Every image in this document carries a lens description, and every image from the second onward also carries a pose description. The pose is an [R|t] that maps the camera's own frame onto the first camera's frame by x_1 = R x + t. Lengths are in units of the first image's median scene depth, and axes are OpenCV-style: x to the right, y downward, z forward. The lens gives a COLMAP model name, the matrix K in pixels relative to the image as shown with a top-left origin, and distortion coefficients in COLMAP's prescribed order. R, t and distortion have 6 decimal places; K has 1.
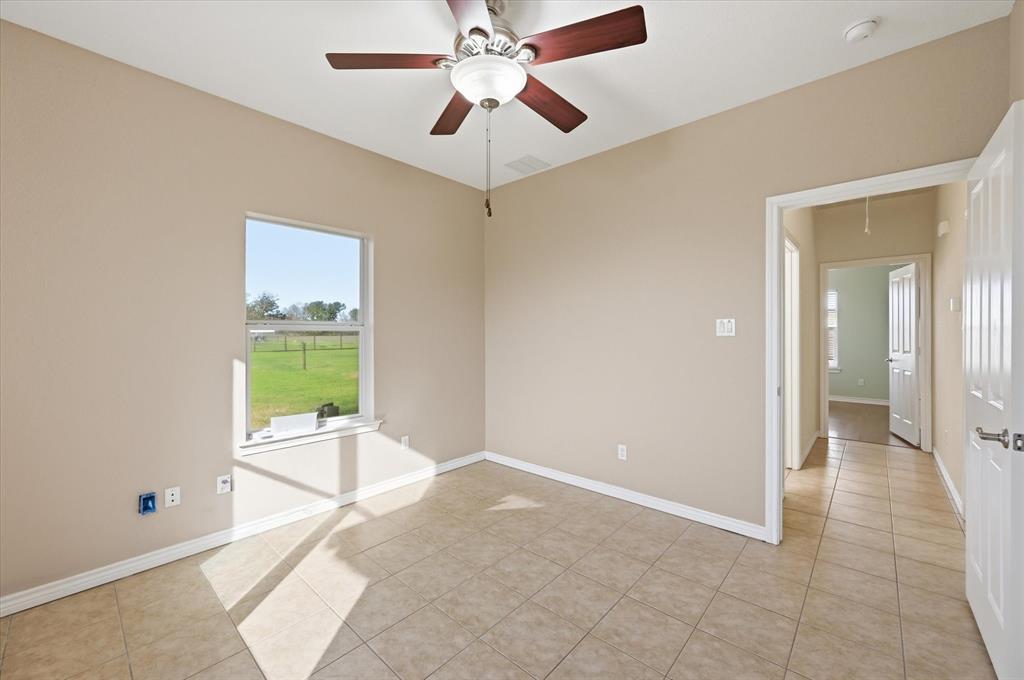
lens RADIAL K [[404.9, 0, 516.5], [0, 404.9, 333.7], [0, 0, 1]] dist [-0.000806, 0.000467]
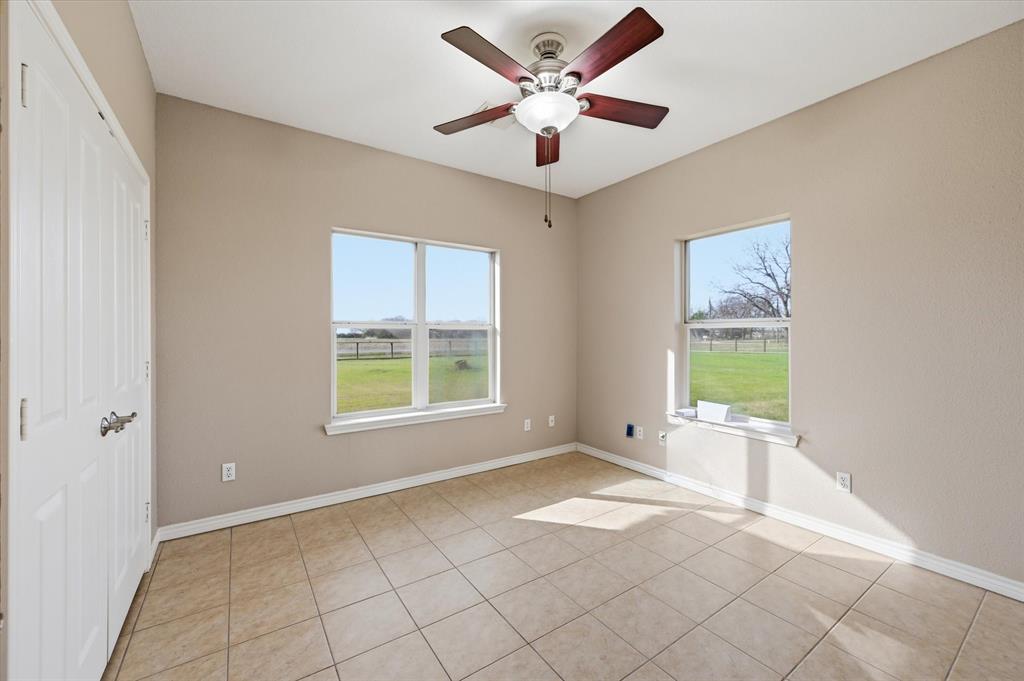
lens RADIAL K [[404.9, 0, 515.1], [0, 404.9, 337.4], [0, 0, 1]] dist [-0.000806, 0.000467]
pose [[-0.233863, 0.011936, -0.972196, 0.747266], [-0.000396, 0.999923, 0.012372, 0.005984], [0.972270, 0.003278, -0.233840, 0.808860]]
